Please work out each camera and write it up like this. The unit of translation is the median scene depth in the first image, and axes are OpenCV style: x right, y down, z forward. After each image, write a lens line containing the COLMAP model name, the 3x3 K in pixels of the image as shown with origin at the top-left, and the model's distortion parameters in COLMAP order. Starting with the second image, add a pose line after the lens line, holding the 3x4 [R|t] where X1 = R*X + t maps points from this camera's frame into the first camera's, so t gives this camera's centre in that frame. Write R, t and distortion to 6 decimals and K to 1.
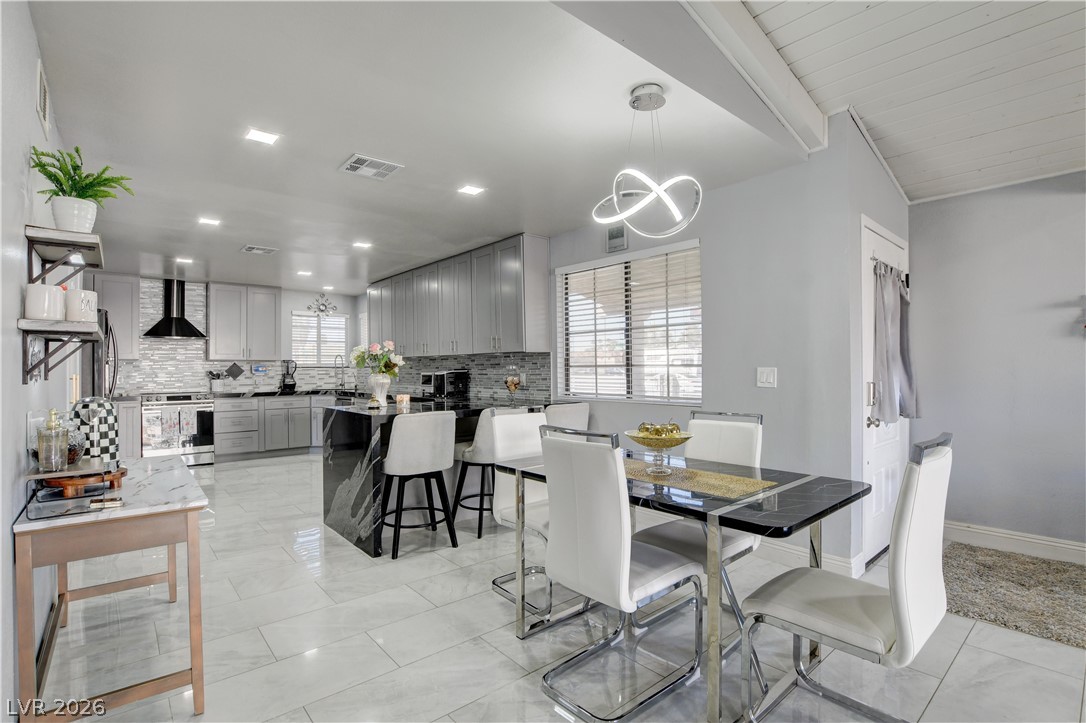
lens RADIAL K [[501.8, 0, 535.0], [0, 501.8, 367.9], [0, 0, 1]] dist [-0.029079, -0.001443]
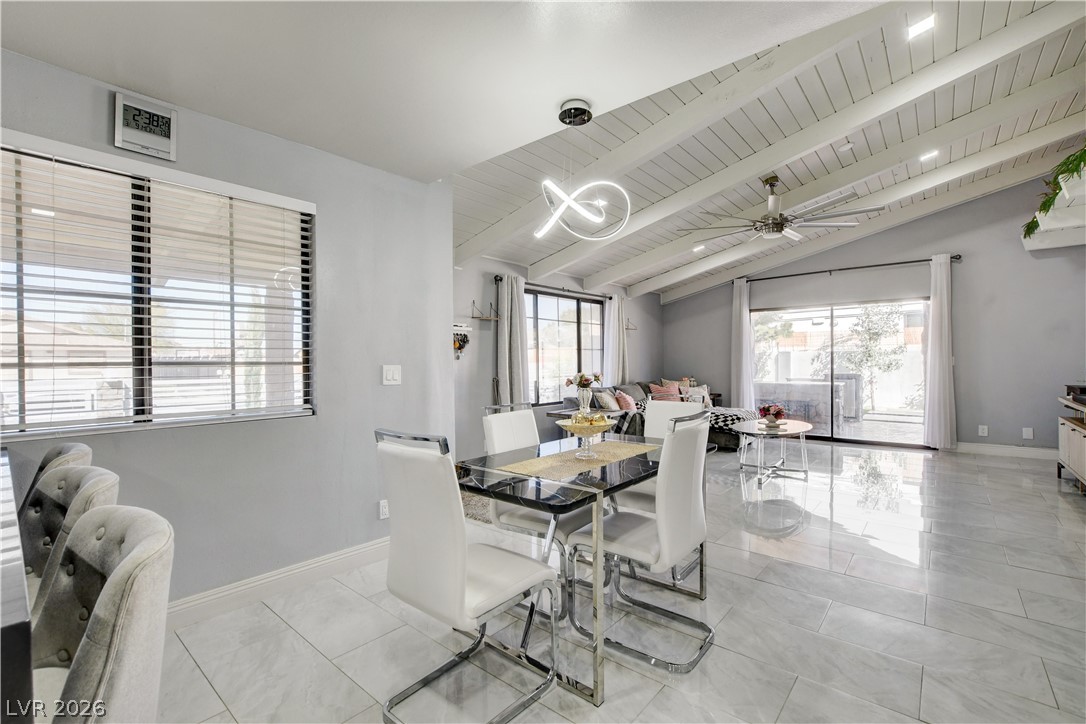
lens RADIAL K [[481.6, 0, 545.6], [0, 481.6, 361.9], [0, 0, 1]] dist [-0.023954, 0.003333]
pose [[-0.164240, 0.006781, 0.986397, -0.266435], [0.010305, 0.999934, -0.005158, 0.000398], [-0.986367, 0.009318, -0.164299, 0.420078]]
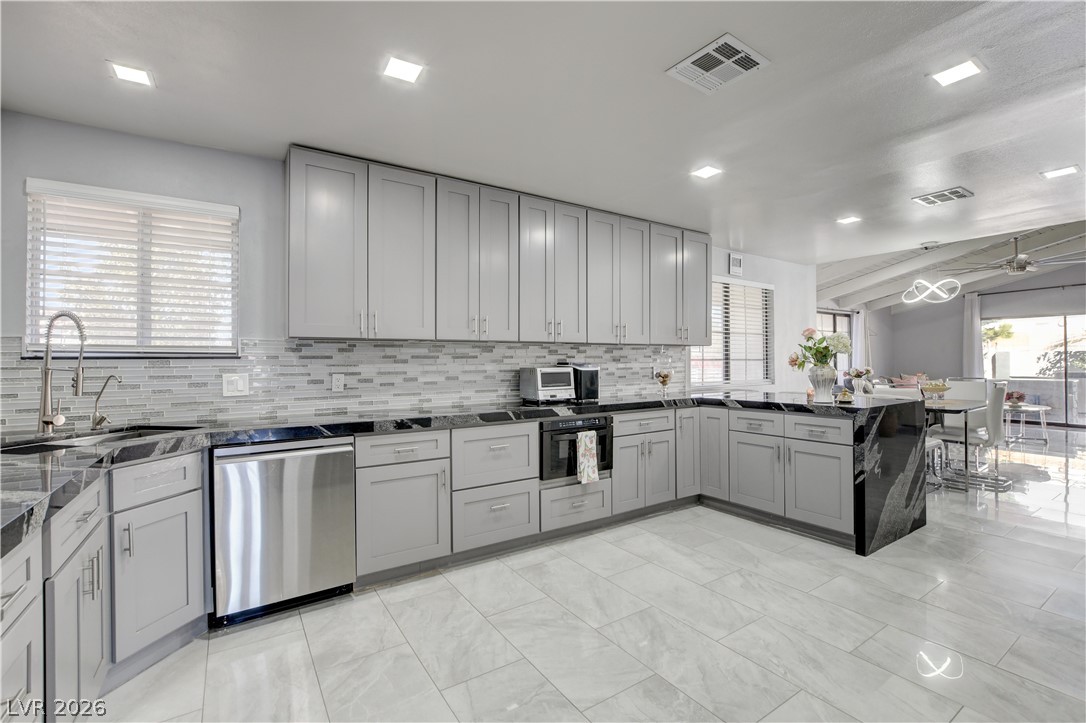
lens RADIAL K [[481.6, 0, 542.1], [0, 481.6, 354.1], [0, 0, 1]] dist [-0.023954, 0.003333]
pose [[0.123416, 0.020611, 0.992141, -0.767317], [0.003116, 0.999771, -0.021157, 0.004365], [-0.992350, 0.005703, 0.123324, 0.874176]]
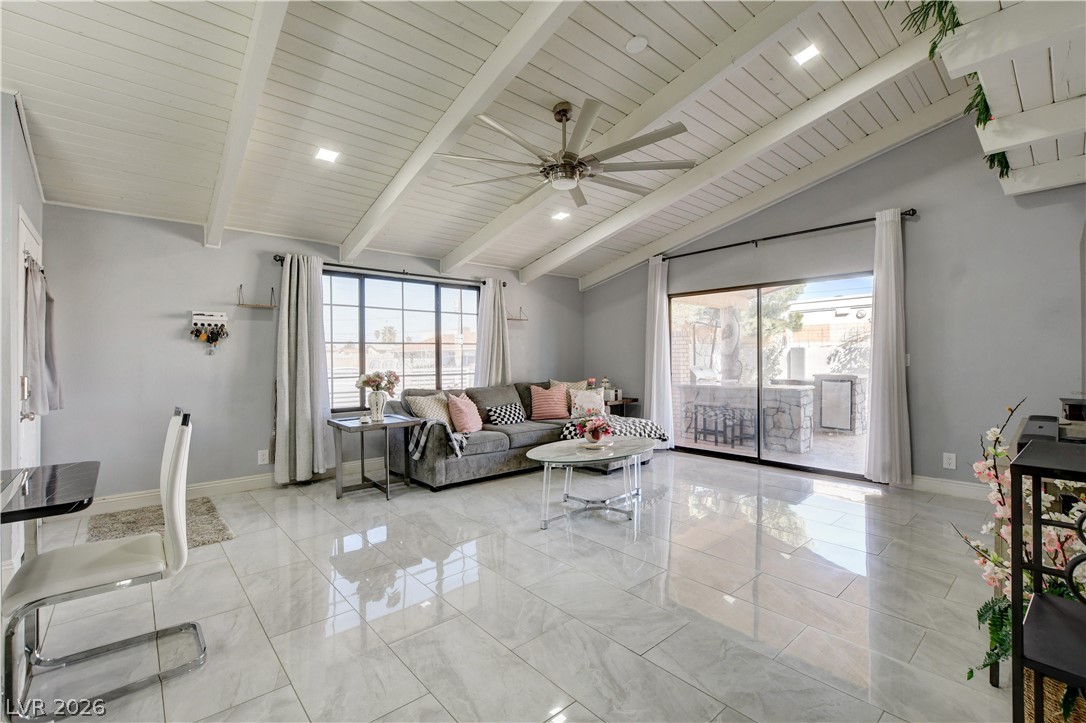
lens RADIAL K [[481.6, 0, 540.0], [0, 481.6, 356.1], [0, 0, 1]] dist [-0.023954, 0.003333]
pose [[-0.018775, 0.009980, 0.999774, -0.128187], [0.004016, 0.999943, -0.009906, 0.000859], [-0.999816, 0.003829, -0.018814, -0.006735]]
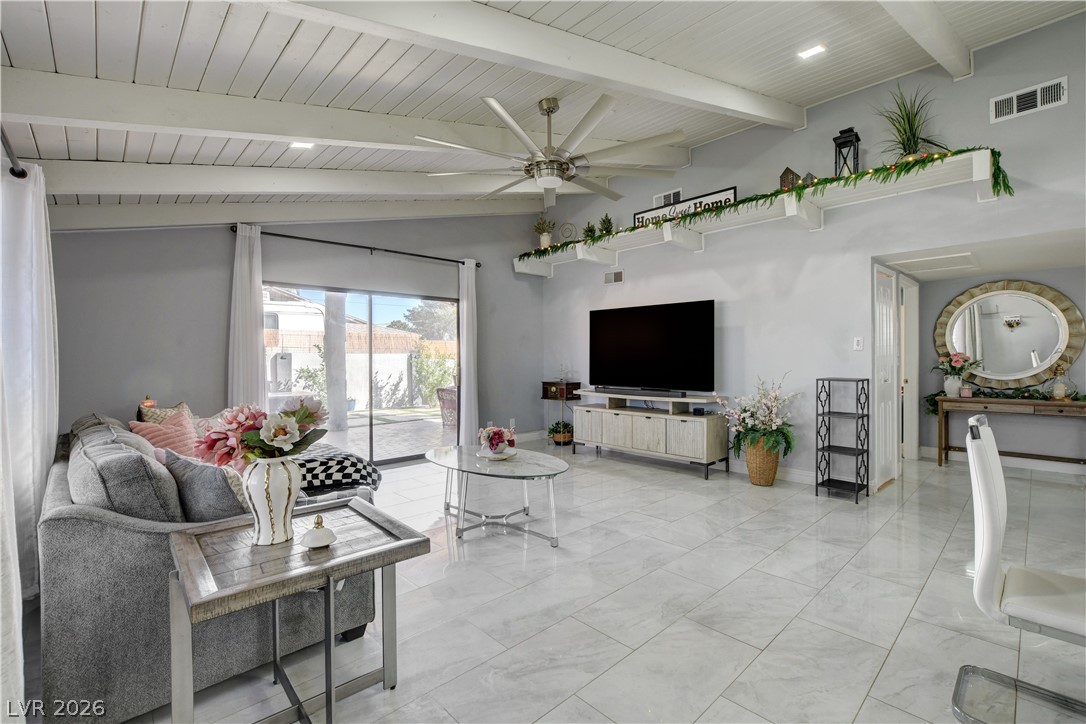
lens RADIAL K [[481.6, 0, 525.8], [0, 481.6, 361.2], [0, 0, 1]] dist [-0.023954, 0.003333]
pose [[-0.998966, 0.015411, -0.042780, 0.463714], [0.015313, 0.999879, 0.002611, -0.004090], [0.042815, 0.001953, -0.999081, 0.464565]]
